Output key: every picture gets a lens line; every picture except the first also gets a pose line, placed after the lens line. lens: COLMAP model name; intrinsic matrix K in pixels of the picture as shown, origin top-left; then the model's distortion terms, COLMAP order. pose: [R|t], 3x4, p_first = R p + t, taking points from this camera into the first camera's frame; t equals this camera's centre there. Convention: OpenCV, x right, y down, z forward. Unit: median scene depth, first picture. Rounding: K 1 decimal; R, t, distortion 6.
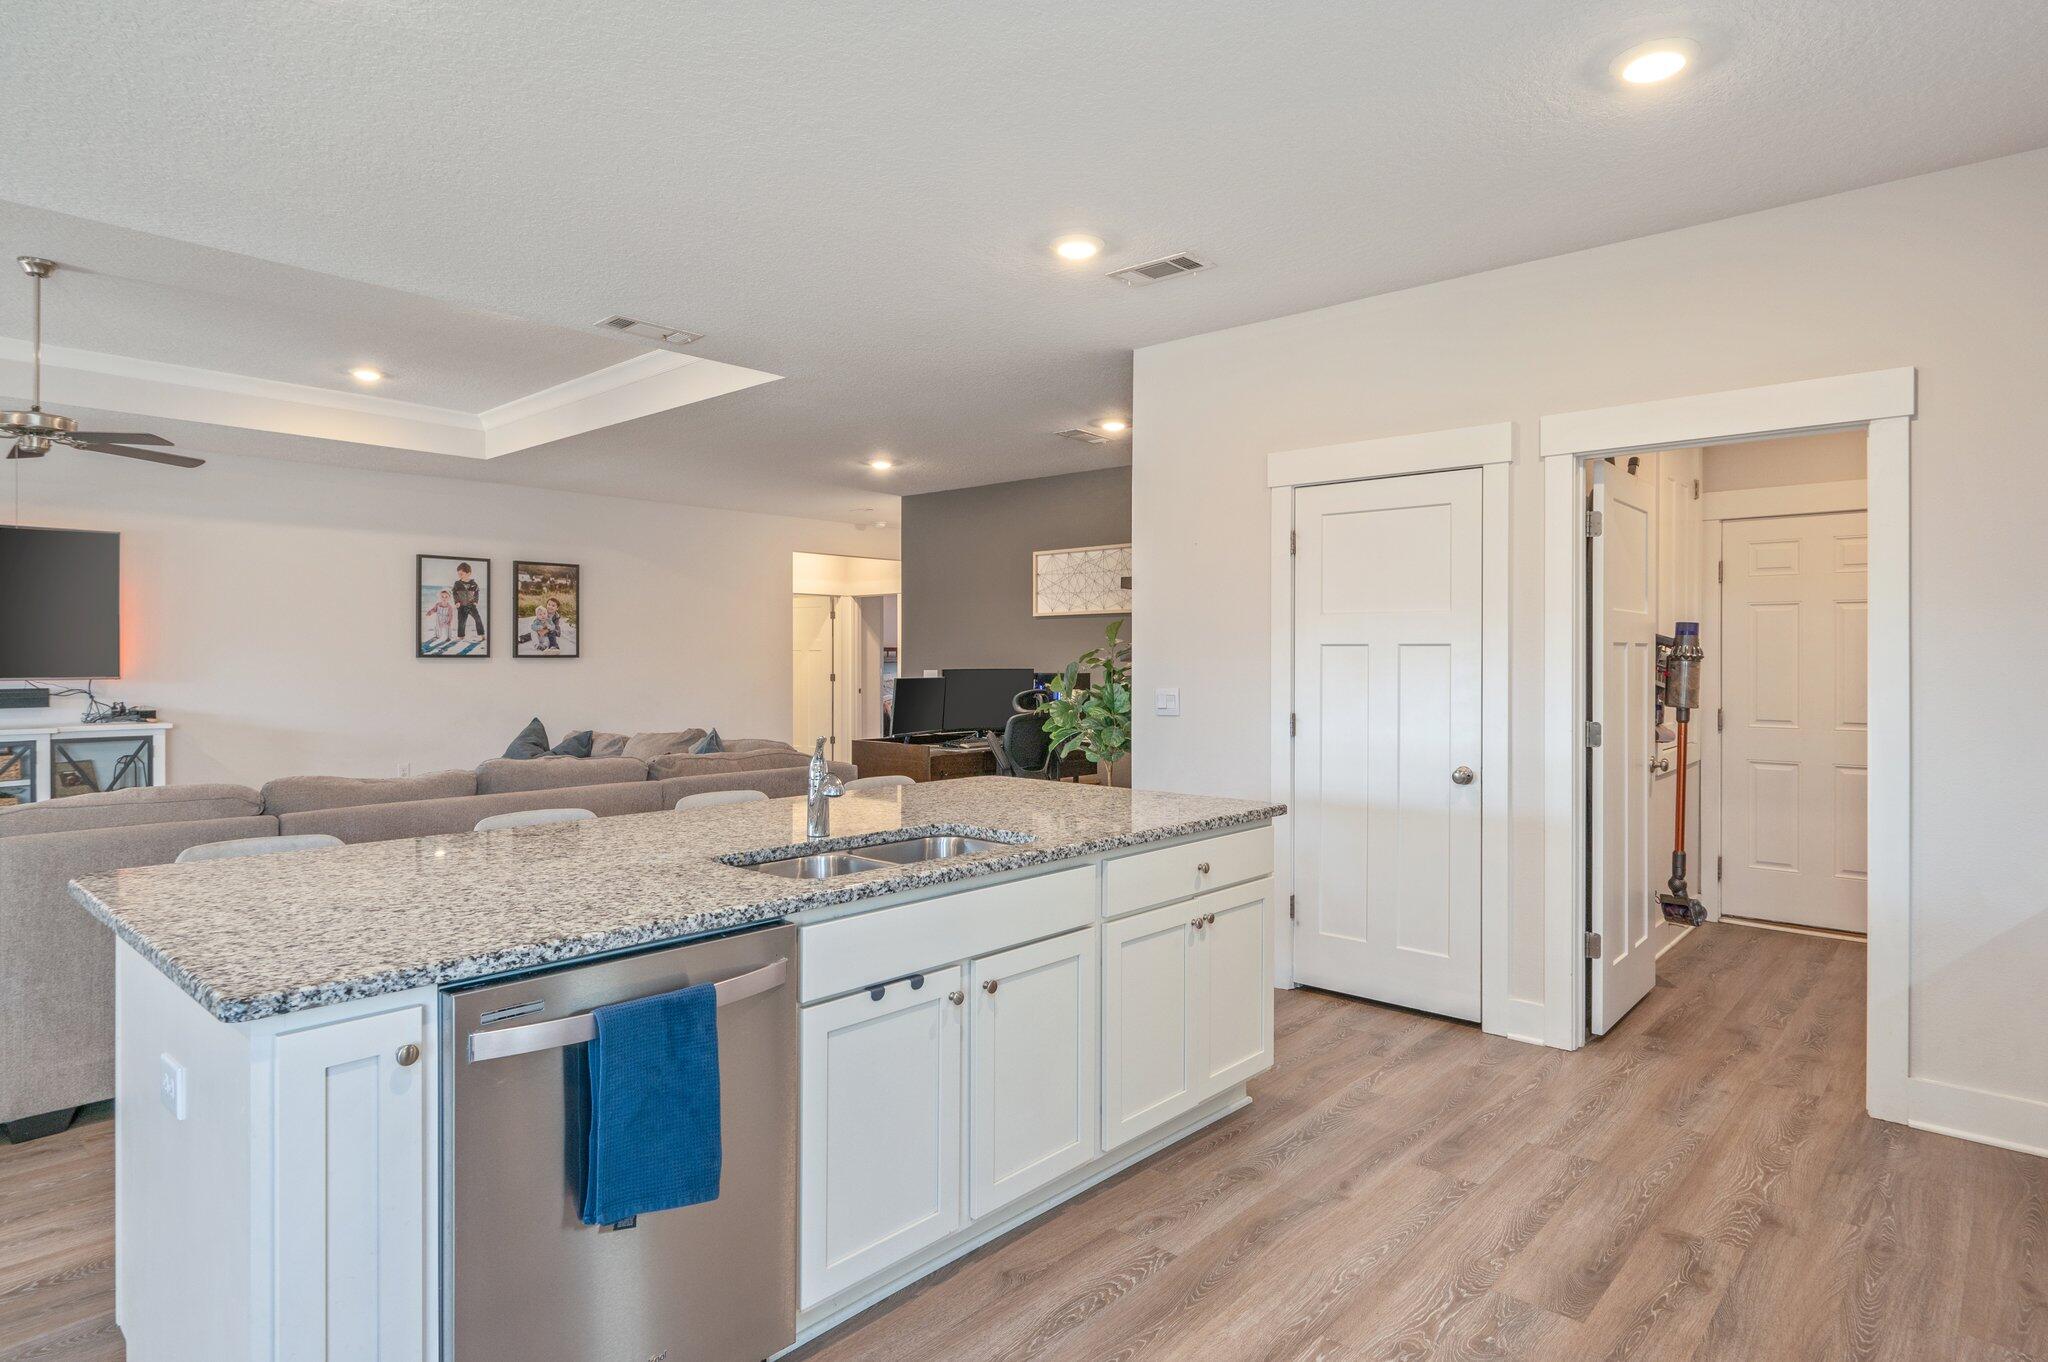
lens RADIAL K [[1128.2, 0, 1028.0], [0, 1128.2, 657.1], [0, 0, 1]] dist [0.000496, -0.000121]
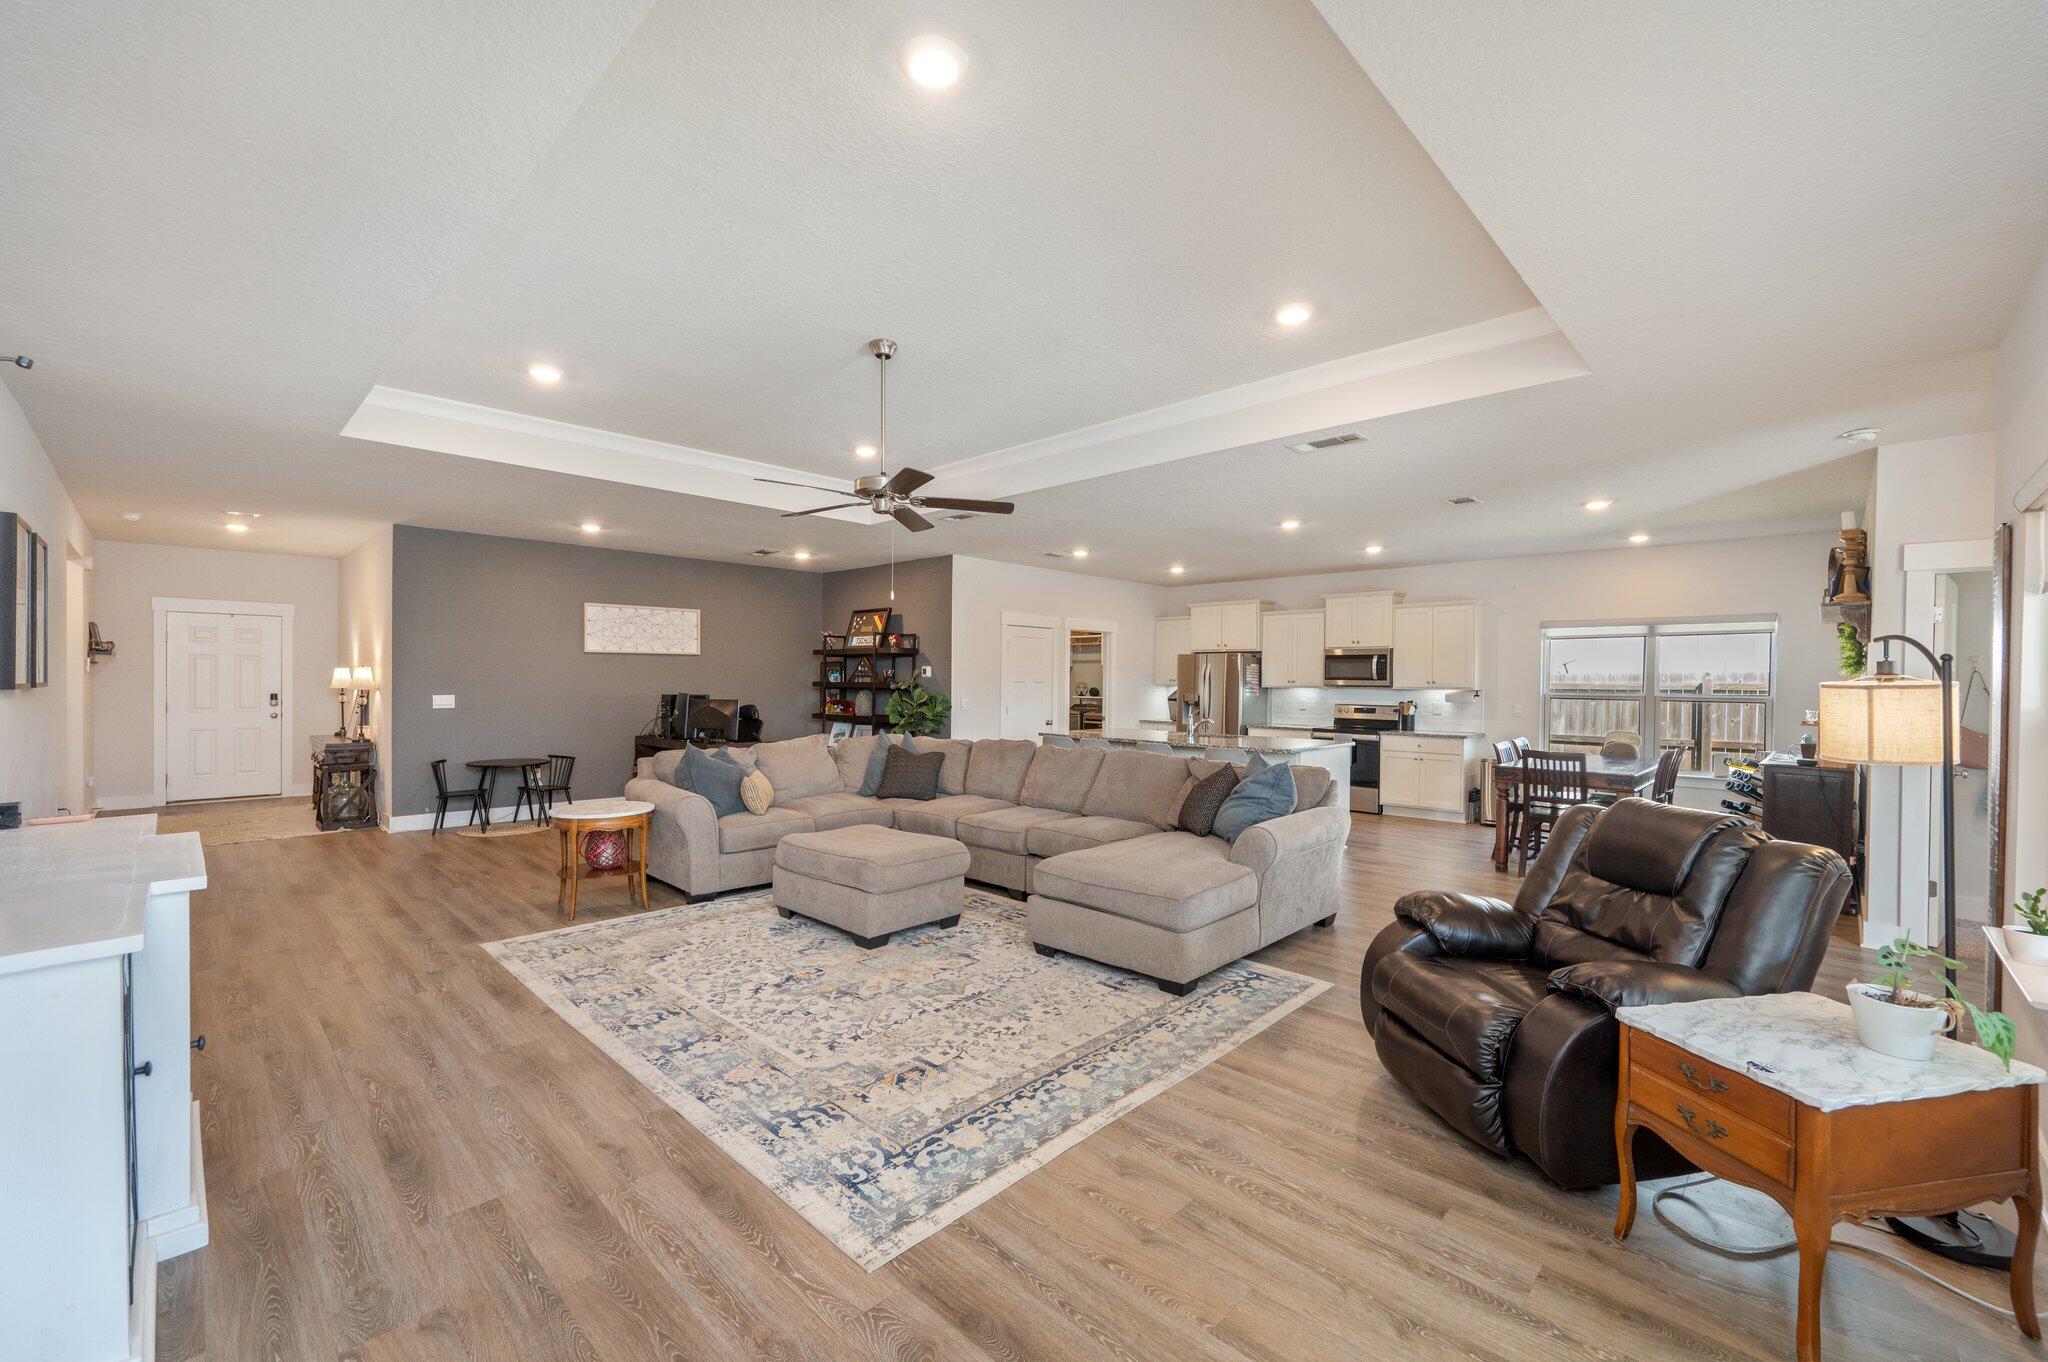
lens RADIAL K [[833.9, 0, 1031.7], [0, 833.9, 679.5], [0, 0, 1]] dist [-0.000948, 0.000154]
pose [[0.032537, -0.000199, 0.999470, -1.129600], [-0.009317, 0.999956, 0.000502, -0.011314], [-0.999427, -0.009328, 0.032534, 0.542903]]
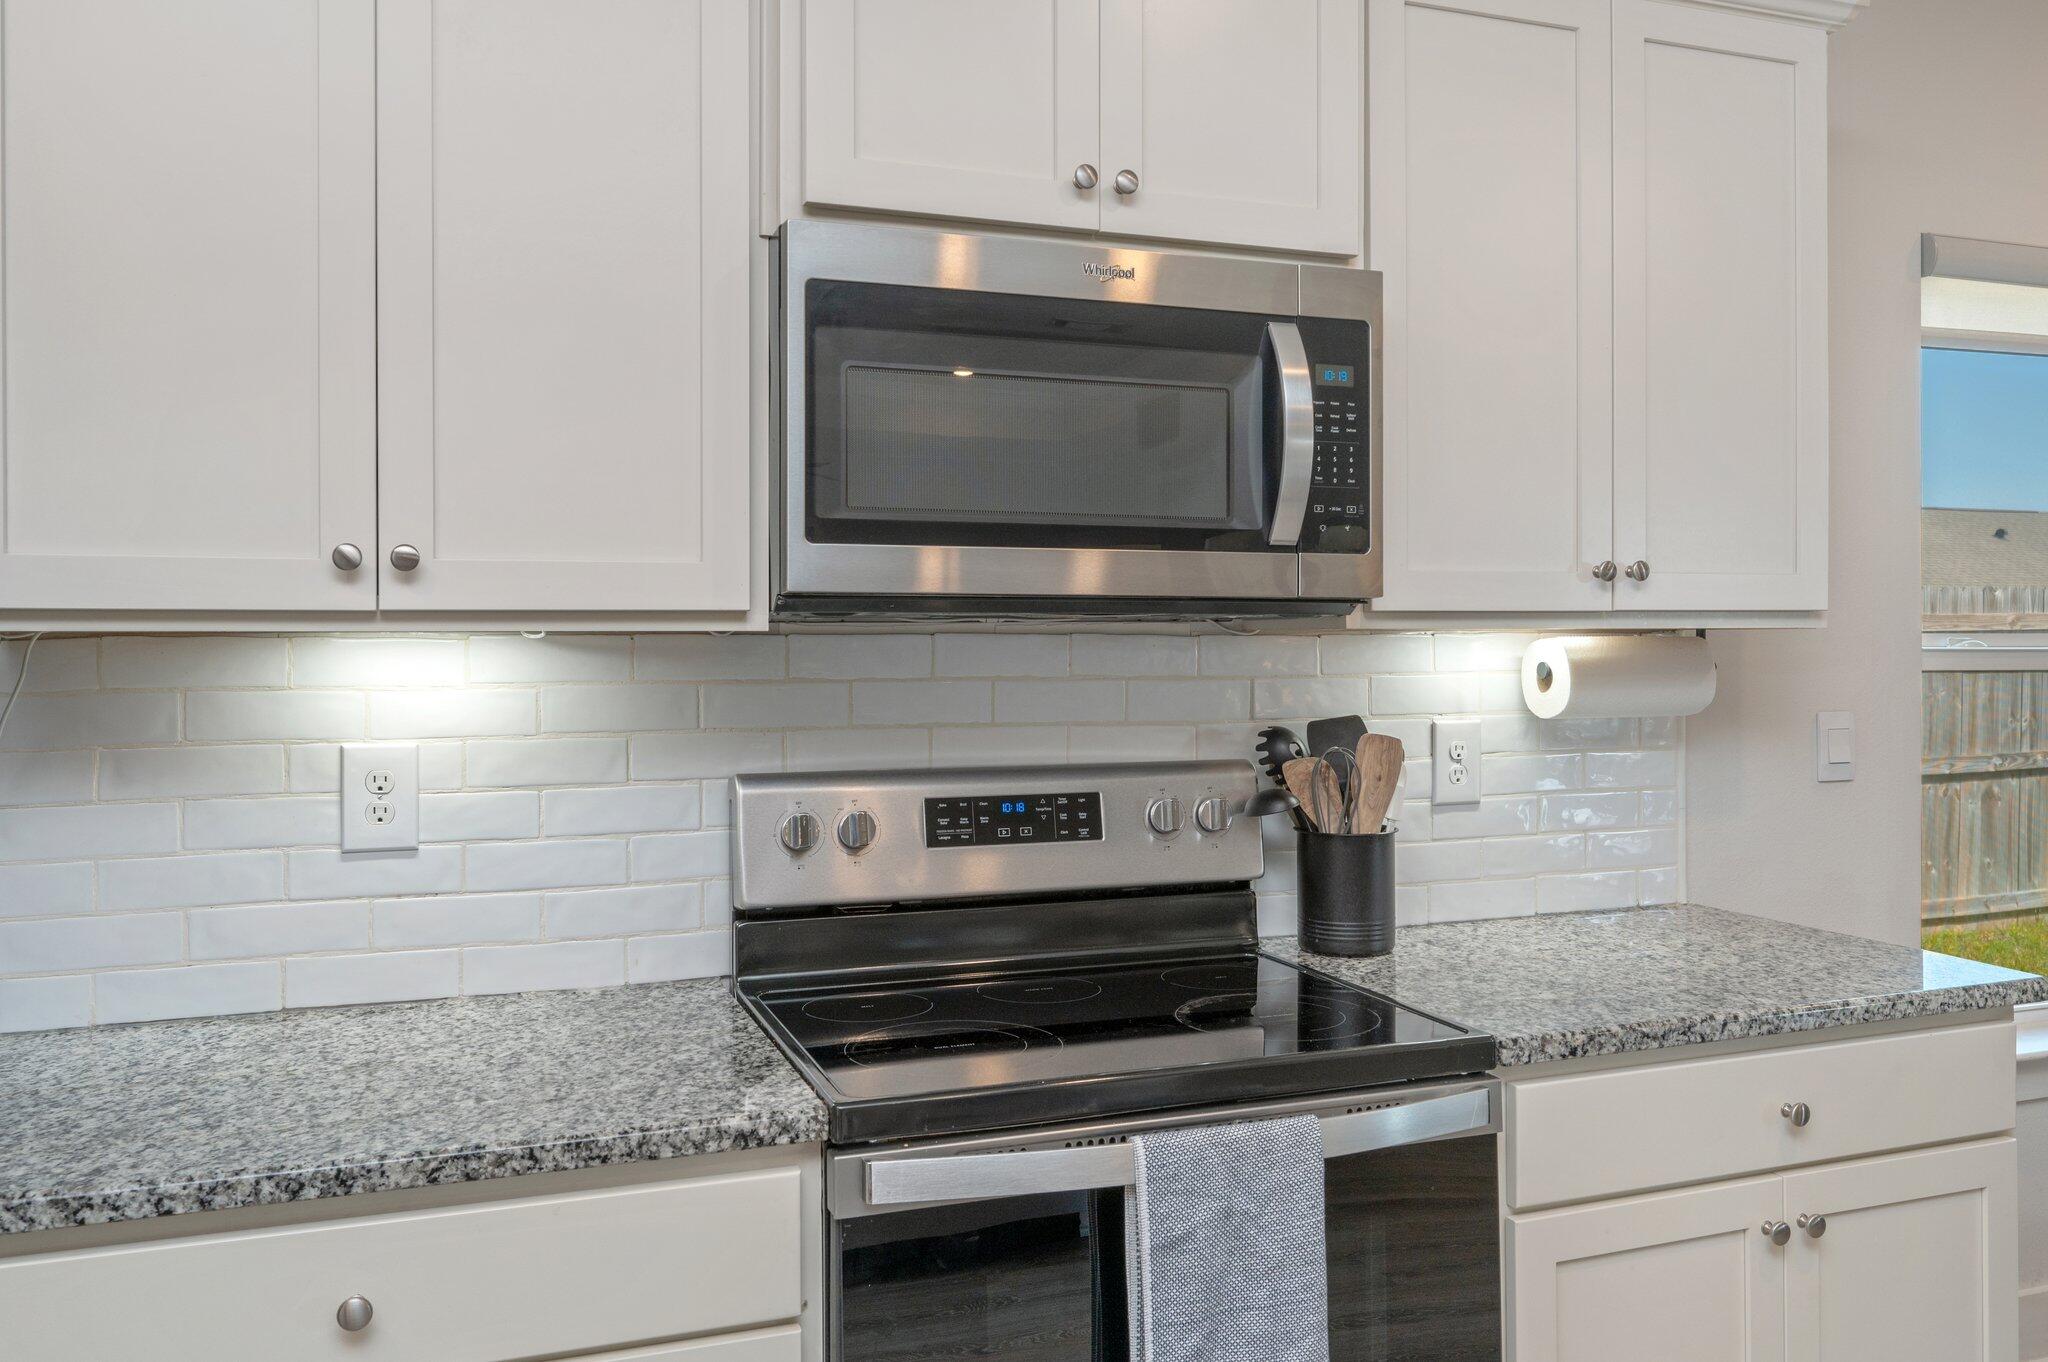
lens RADIAL K [[1618.8, 0, 1024.0], [0, 1618.8, 681.0], [0, 0, 1]] dist [0.002881, 0.002890]
pose [[-0.886300, -0.015698, 0.462846, 0.063237], [-0.000176, 0.999437, 0.033559, -0.001879], [-0.463112, 0.029662, -0.885803, 0.321958]]
